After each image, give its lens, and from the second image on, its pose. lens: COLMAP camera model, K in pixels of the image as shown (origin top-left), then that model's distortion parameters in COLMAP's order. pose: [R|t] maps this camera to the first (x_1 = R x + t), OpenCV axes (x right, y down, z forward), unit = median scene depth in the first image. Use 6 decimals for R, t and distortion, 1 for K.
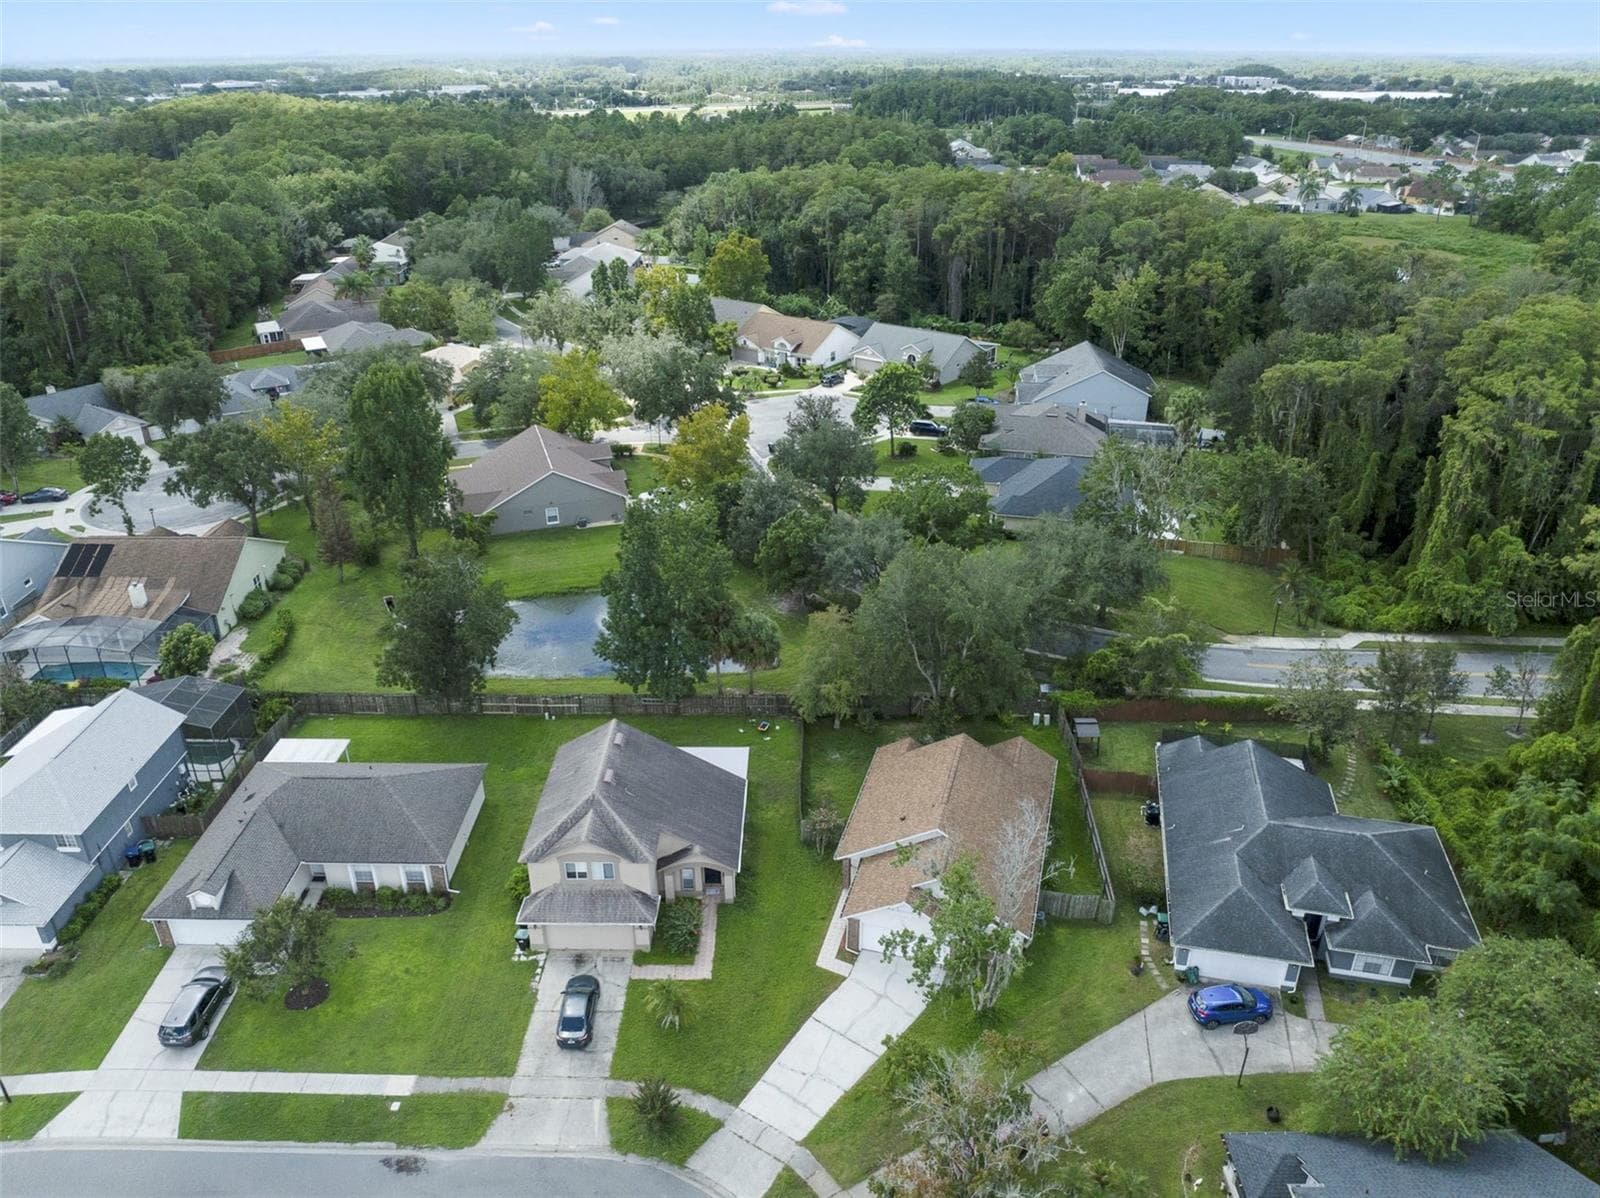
lens RADIAL K [[1130.1, 0, 800.0], [0, 1130.1, 599.0], [0, 0, 1]] dist [-0.042476, 0.001760]
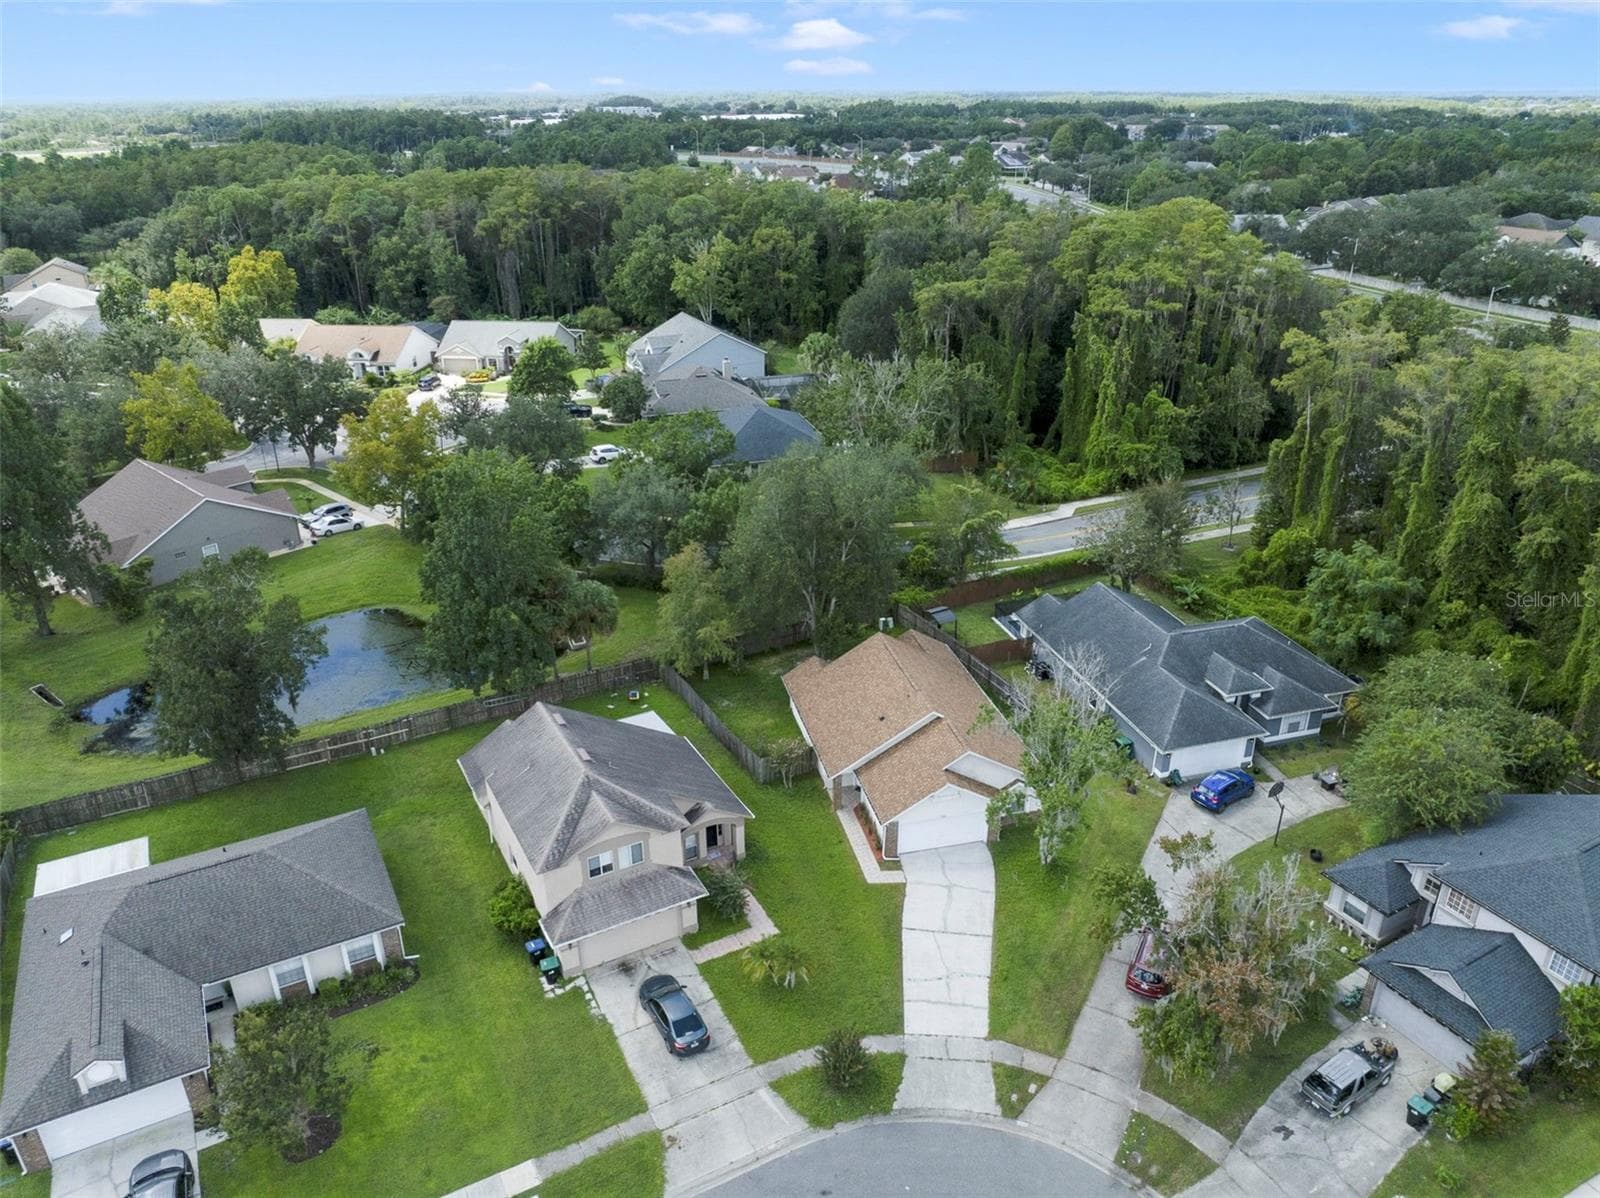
lens RADIAL K [[1130.1, 0, 800.0], [0, 1130.1, 599.0], [0, 0, 1]] dist [-0.042476, 0.001760]
pose [[0.870695, -0.205671, 0.446754, -0.308561], [0.220415, 0.975214, 0.019383, 0.050551], [-0.439667, 0.081595, 0.894447, 0.133053]]
